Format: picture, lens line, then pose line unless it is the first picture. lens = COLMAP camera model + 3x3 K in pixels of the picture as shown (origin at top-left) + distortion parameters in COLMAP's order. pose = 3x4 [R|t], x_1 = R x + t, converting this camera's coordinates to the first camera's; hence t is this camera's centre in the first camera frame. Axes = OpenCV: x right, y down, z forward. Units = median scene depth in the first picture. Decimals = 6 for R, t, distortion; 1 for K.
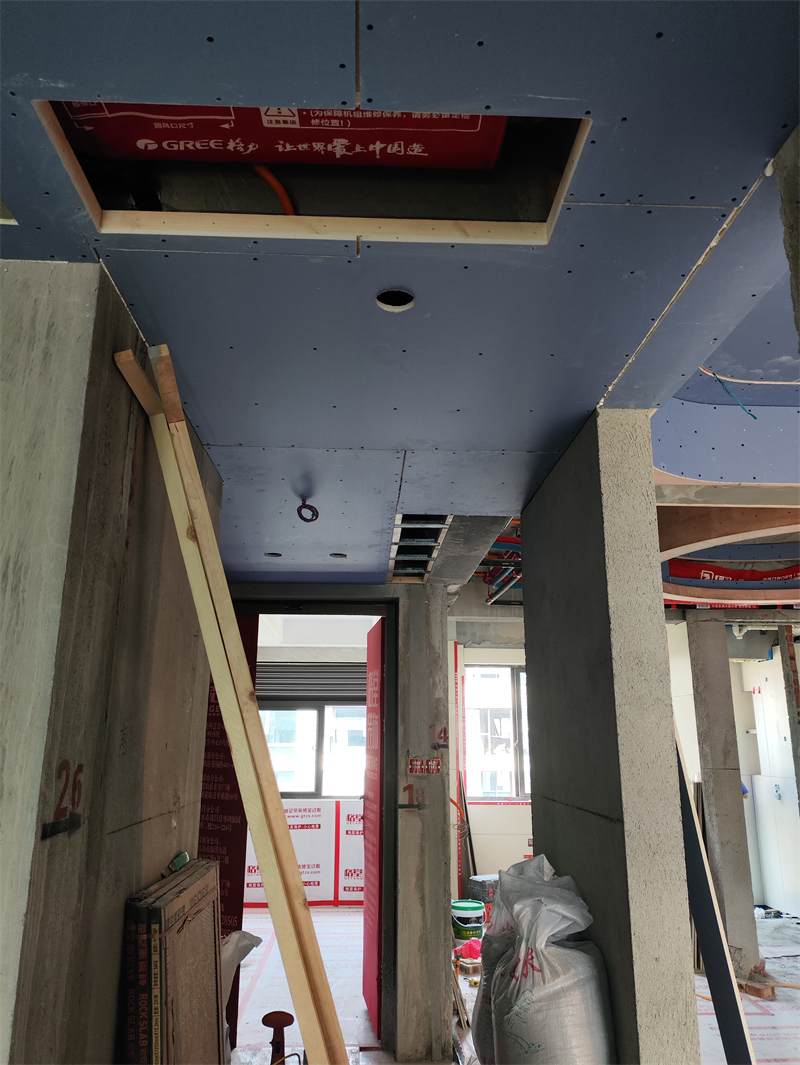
lens RADIAL K [[782.3, 0, 398.8], [0, 782.3, 521.9], [0, 0, 1]] dist [0.033688, -0.041610]
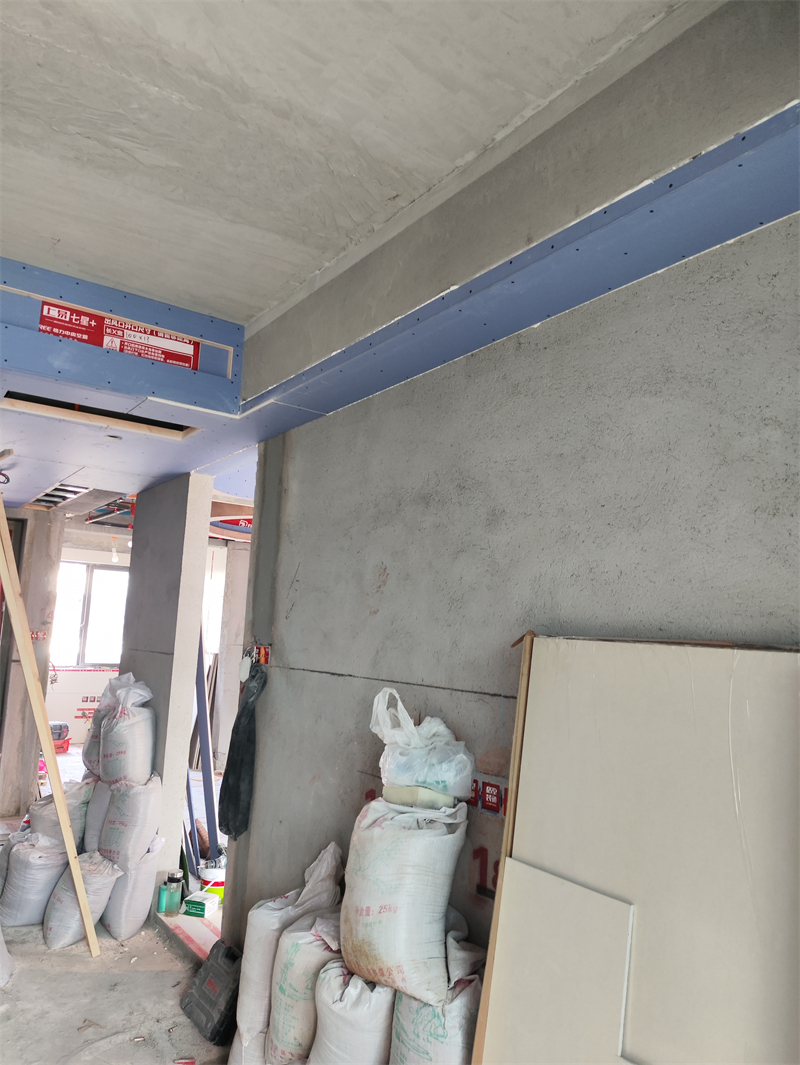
lens RADIAL K [[782.3, 0, 409.2], [0, 782.3, 535.8], [0, 0, 1]] dist [0.033688, -0.041610]
pose [[0.840955, 0.102891, 0.531232, -0.254939], [-0.182585, 0.978133, 0.099589, -0.206122], [-0.509369, -0.180745, 0.841353, -0.798945]]
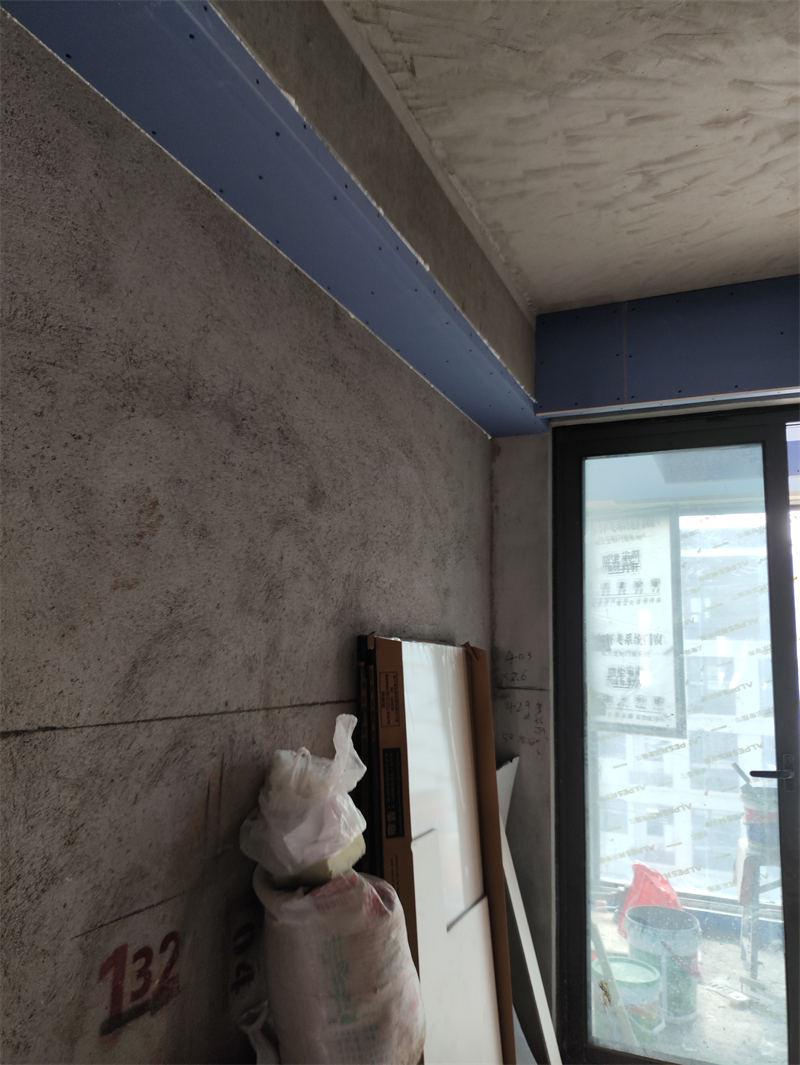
lens RADIAL K [[782.3, 0, 395.2], [0, 782.3, 533.1], [0, 0, 1]] dist [0.033688, -0.041610]
pose [[-0.897896, 0.034819, 0.438828, -0.130508], [-0.147651, 0.915299, -0.374736, 0.086228], [-0.414707, -0.401267, -0.816702, 0.247658]]
